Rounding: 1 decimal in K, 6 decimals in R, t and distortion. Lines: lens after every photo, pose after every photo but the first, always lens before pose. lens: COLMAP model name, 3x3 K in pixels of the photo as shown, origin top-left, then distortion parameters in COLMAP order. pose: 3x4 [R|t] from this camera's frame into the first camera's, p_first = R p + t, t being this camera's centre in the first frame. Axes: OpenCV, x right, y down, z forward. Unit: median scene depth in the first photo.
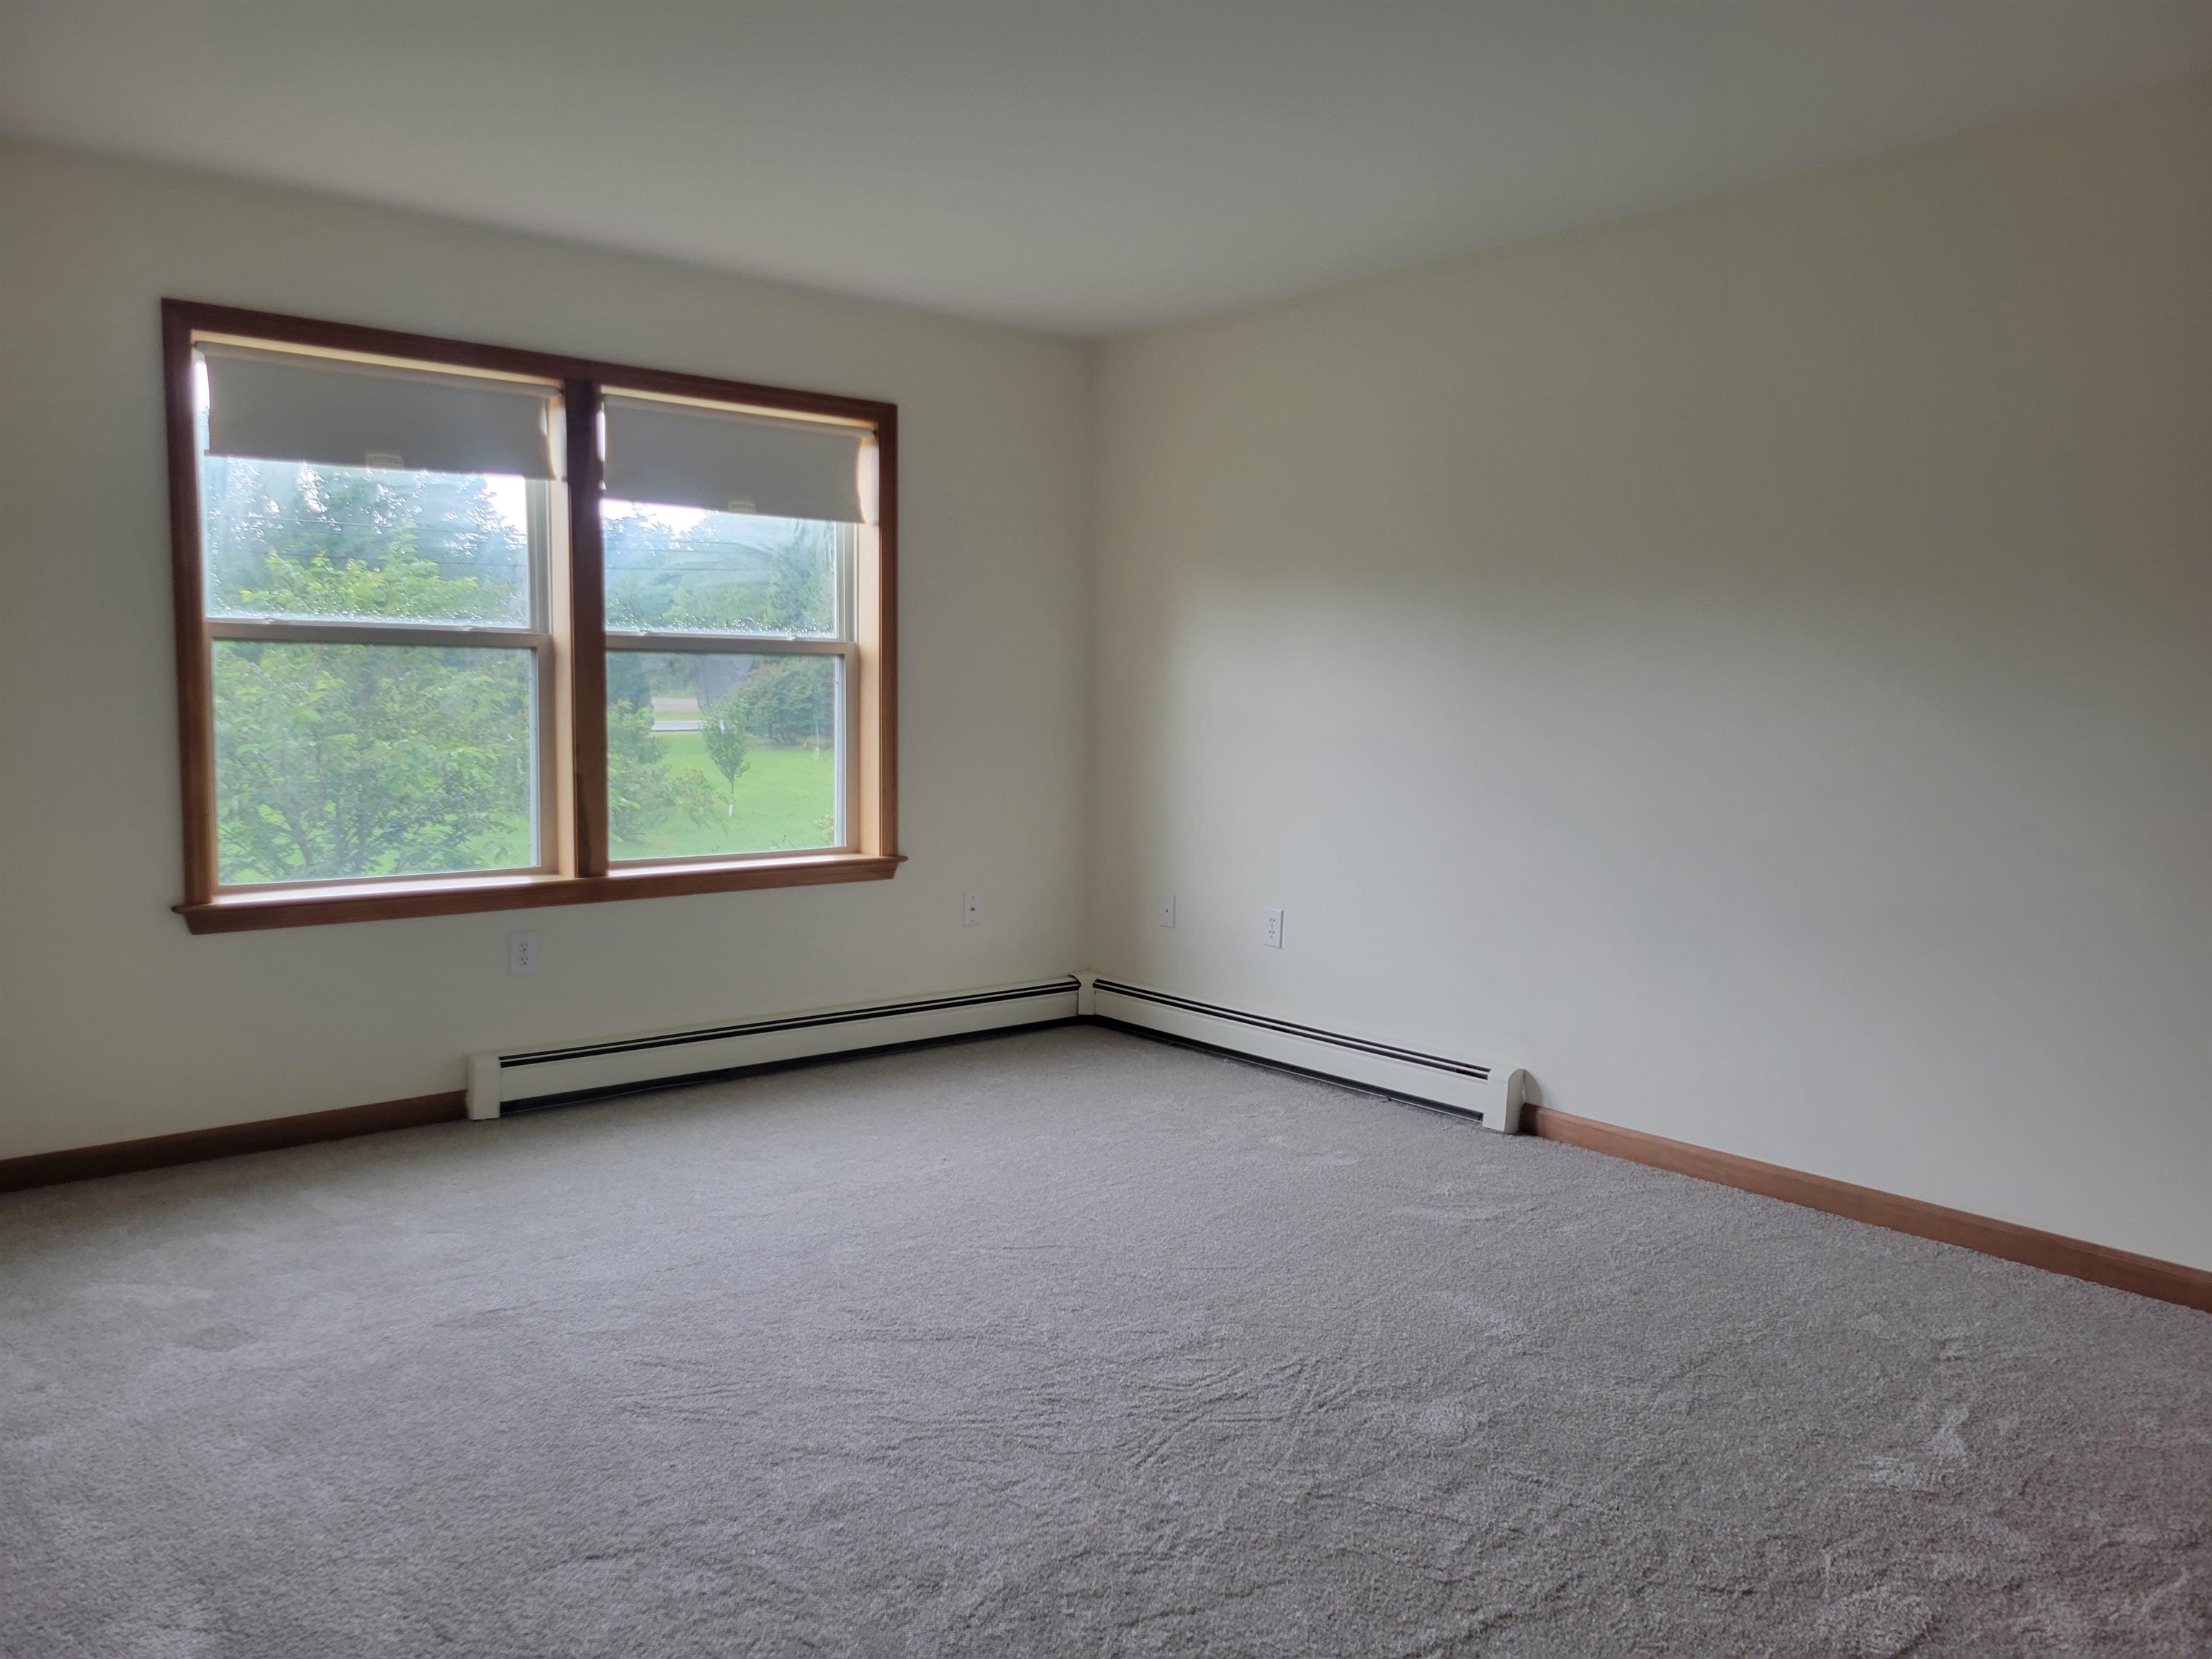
lens RADIAL K [[1645.3, 0, 1113.1], [0, 1645.3, 822.1], [0, 0, 1]] dist [0.039610, -0.007073]
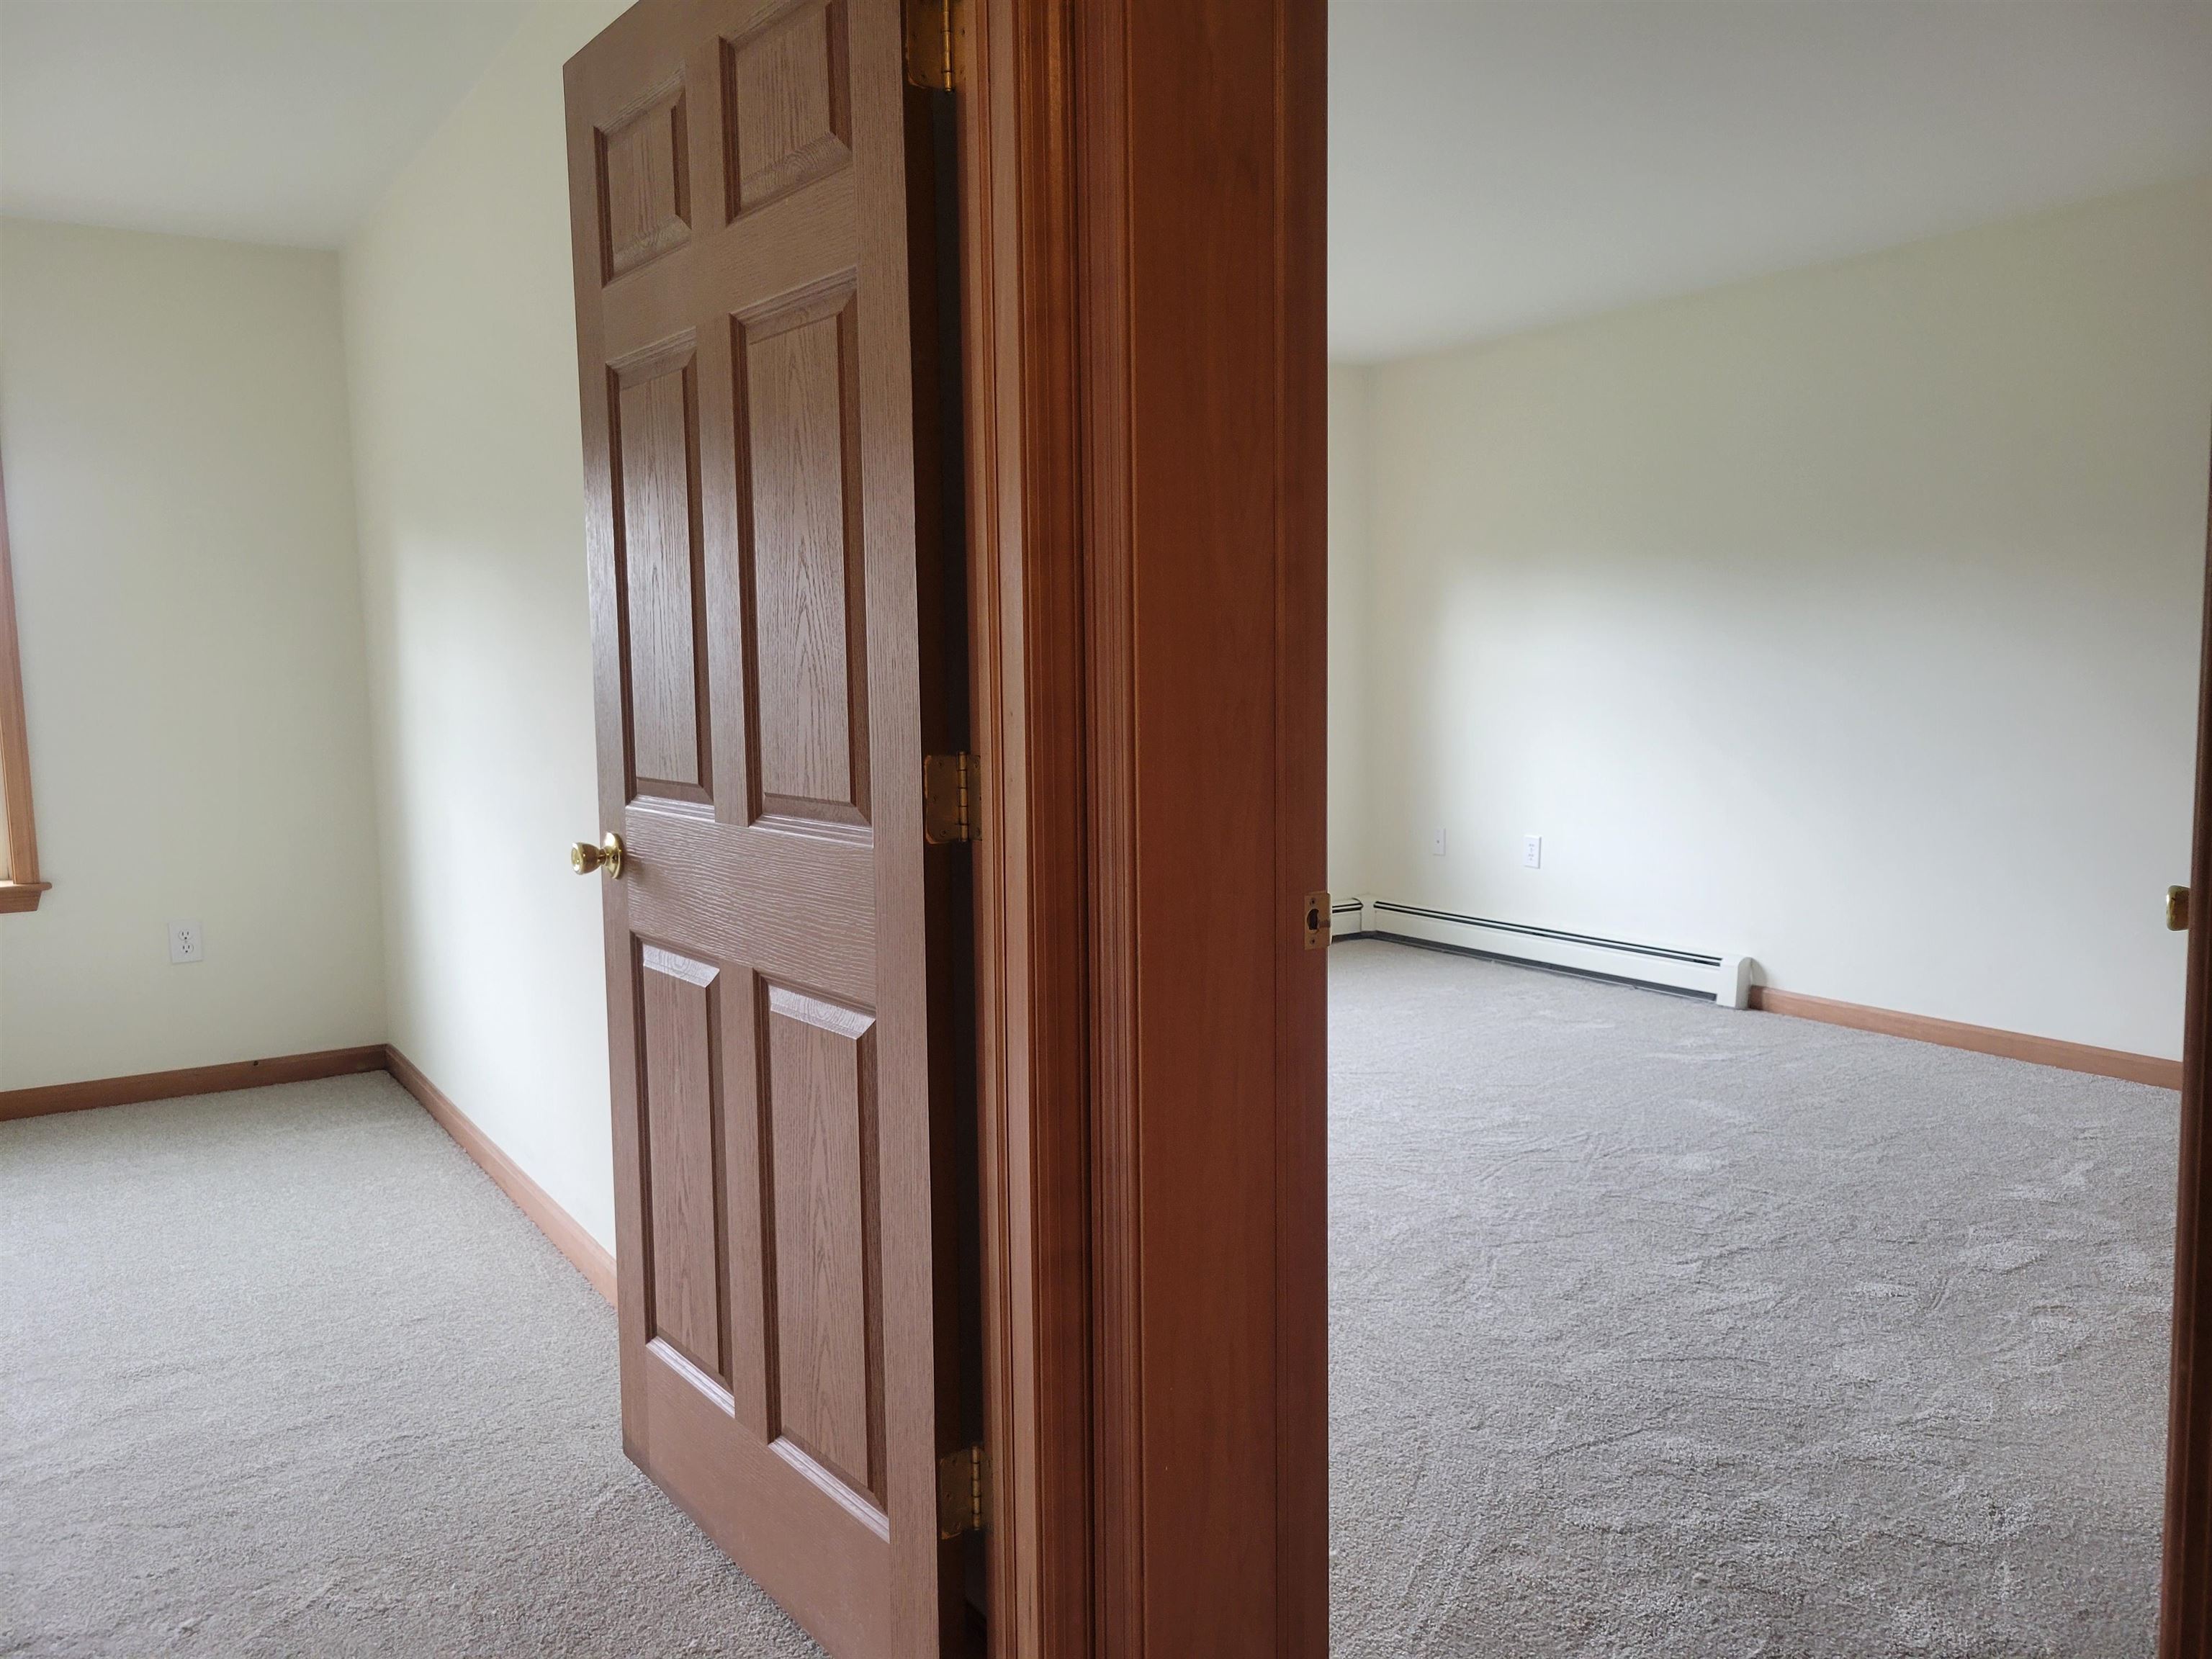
lens RADIAL K [[1645.3, 0, 1113.1], [0, 1645.3, 822.1], [0, 0, 1]] dist [0.039610, -0.007073]
pose [[0.992642, -0.013467, -0.120339, -0.117386], [0.015218, 0.999791, 0.013636, 0.039678], [0.120130, -0.015367, 0.992639, -0.448225]]
